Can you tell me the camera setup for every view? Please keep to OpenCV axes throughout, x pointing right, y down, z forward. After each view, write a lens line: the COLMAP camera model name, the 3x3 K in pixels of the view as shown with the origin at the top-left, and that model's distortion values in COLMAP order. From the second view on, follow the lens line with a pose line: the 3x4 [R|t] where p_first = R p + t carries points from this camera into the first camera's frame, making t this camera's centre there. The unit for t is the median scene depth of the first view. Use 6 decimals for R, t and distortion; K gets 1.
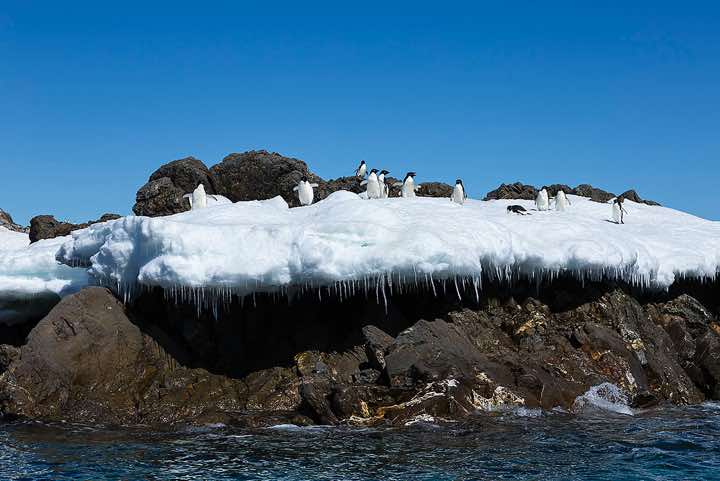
lens RADIAL K [[1483.7, 0, 359.9], [0, 1483.7, 240.4], [0, 0, 1]] dist [0.040381, 0.000000]
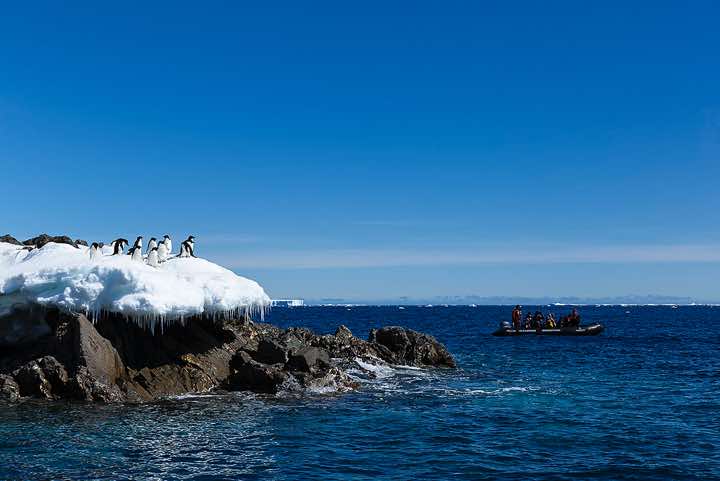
lens RADIAL K [[1096.9, 0, 360.1], [0, 1096.9, 240.9], [0, 0, 1]] dist [0.003998, 0.000000]
pose [[0.627309, 0.049909, 0.777170, -0.859956], [-0.036109, 0.998735, -0.034991, -0.012348], [-0.777933, -0.006113, 0.628318, 0.122910]]
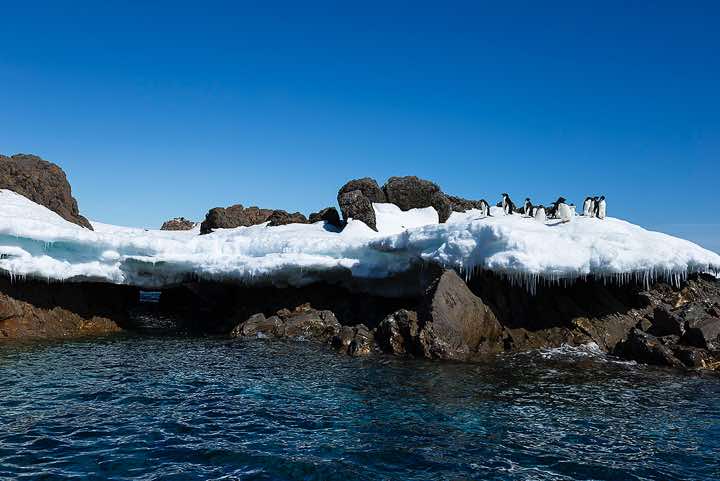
lens RADIAL K [[844.0, 0, 360.5], [0, 844.0, 238.6], [0, 0, 1]] dist [0.037007, 0.000000]
pose [[0.966818, 0.045609, 0.251362, -0.482215], [-0.050237, 0.998665, 0.012021, -0.004856], [-0.250478, -0.024249, 0.967819, 0.232318]]
